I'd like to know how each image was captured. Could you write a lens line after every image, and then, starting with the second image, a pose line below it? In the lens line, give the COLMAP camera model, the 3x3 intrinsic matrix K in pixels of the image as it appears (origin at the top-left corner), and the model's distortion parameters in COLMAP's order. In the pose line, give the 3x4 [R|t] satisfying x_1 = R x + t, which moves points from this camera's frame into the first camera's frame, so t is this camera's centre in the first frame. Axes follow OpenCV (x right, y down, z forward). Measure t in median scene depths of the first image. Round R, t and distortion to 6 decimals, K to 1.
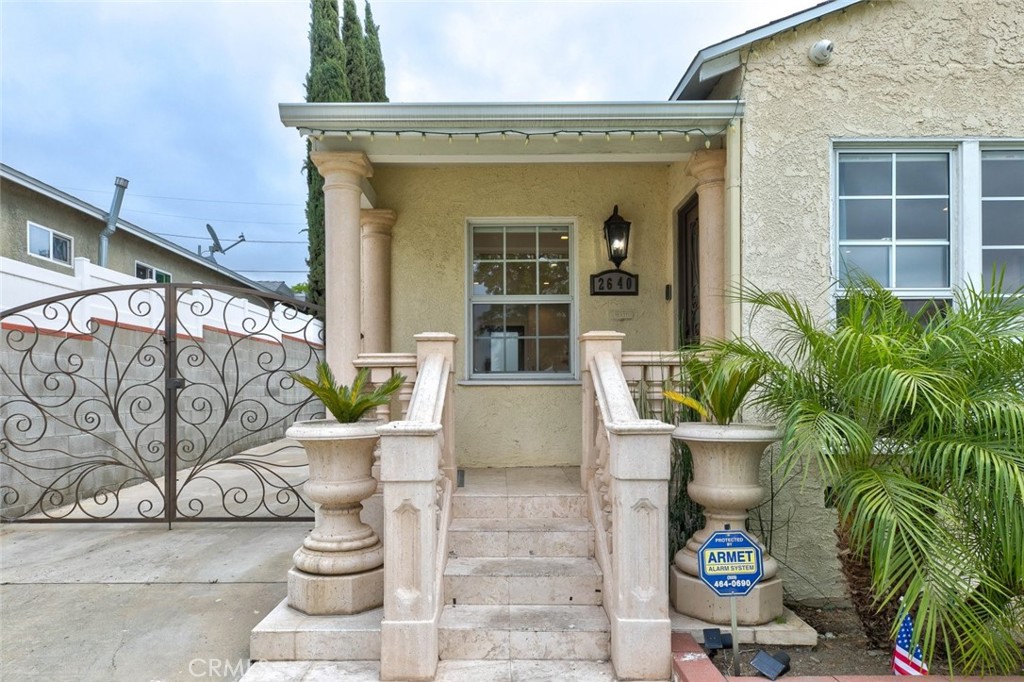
lens RADIAL K [[626.3, 0, 499.8], [0, 626.3, 388.5], [0, 0, 1]] dist [0.011487, 0.007054]
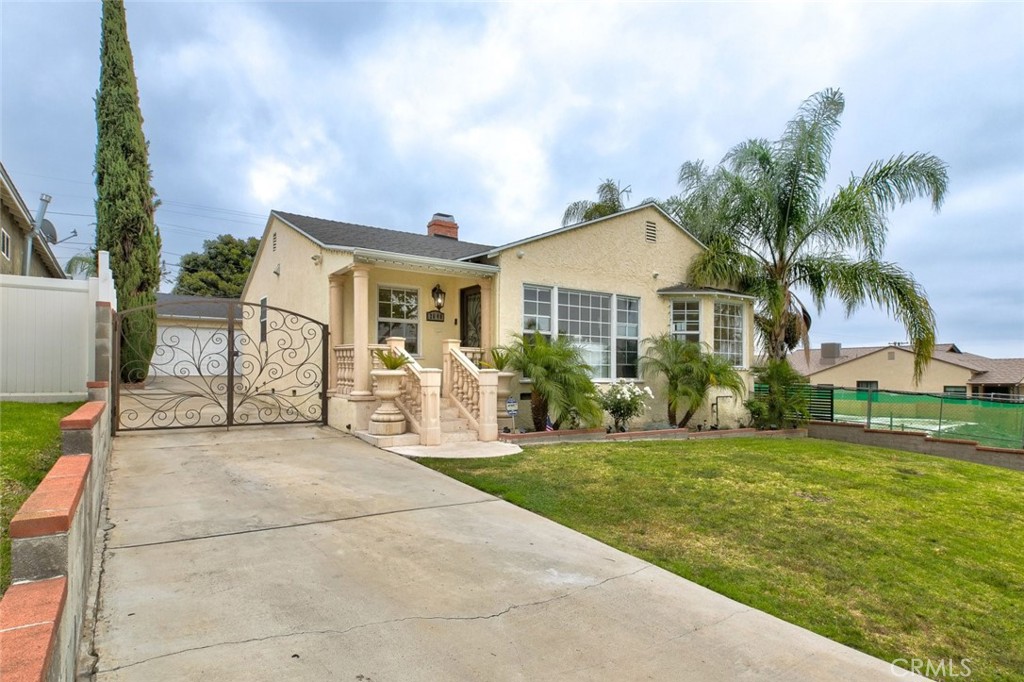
lens RADIAL K [[572.6, 0, 501.5], [0, 572.6, 354.8], [0, 0, 1]] dist [0.043164, -0.000108]
pose [[0.818914, 0.023812, 0.573421, -0.860573], [-0.012907, 0.999650, -0.023079, 0.024269], [-0.573770, 0.011498, 0.818935, -0.921814]]
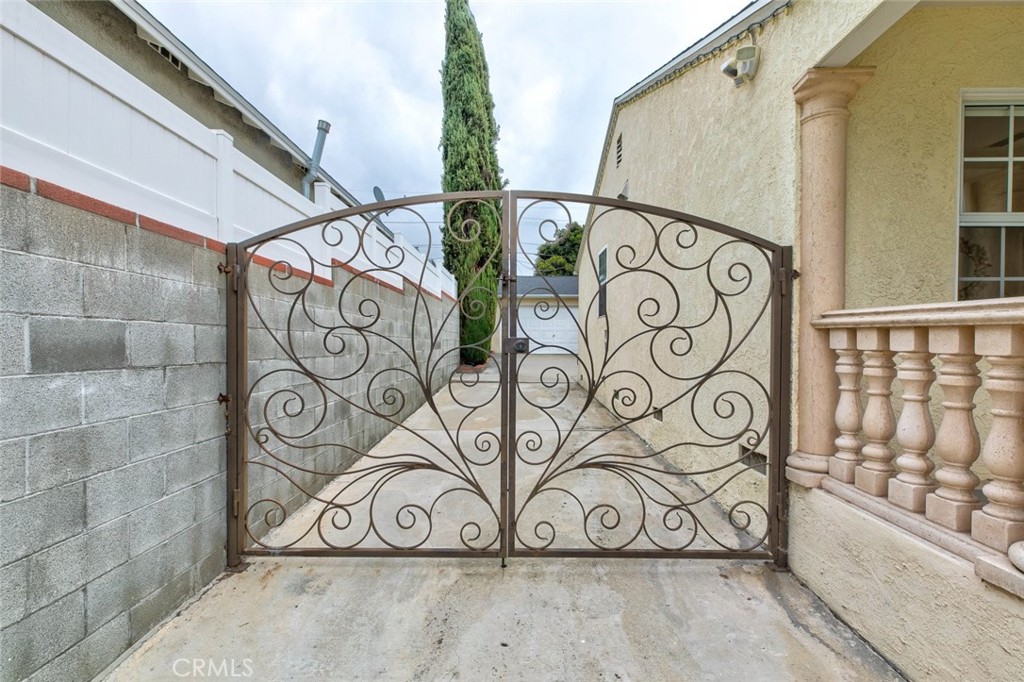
lens RADIAL K [[444.5, 0, 492.7], [0, 444.5, 346.4], [0, 0, 1]] dist [0.003383, -0.001345]
pose [[0.999506, 0.009509, -0.029962, -0.525849], [-0.008836, 0.999708, 0.022504, -0.017432], [0.030167, -0.022229, 0.999298, 0.538078]]
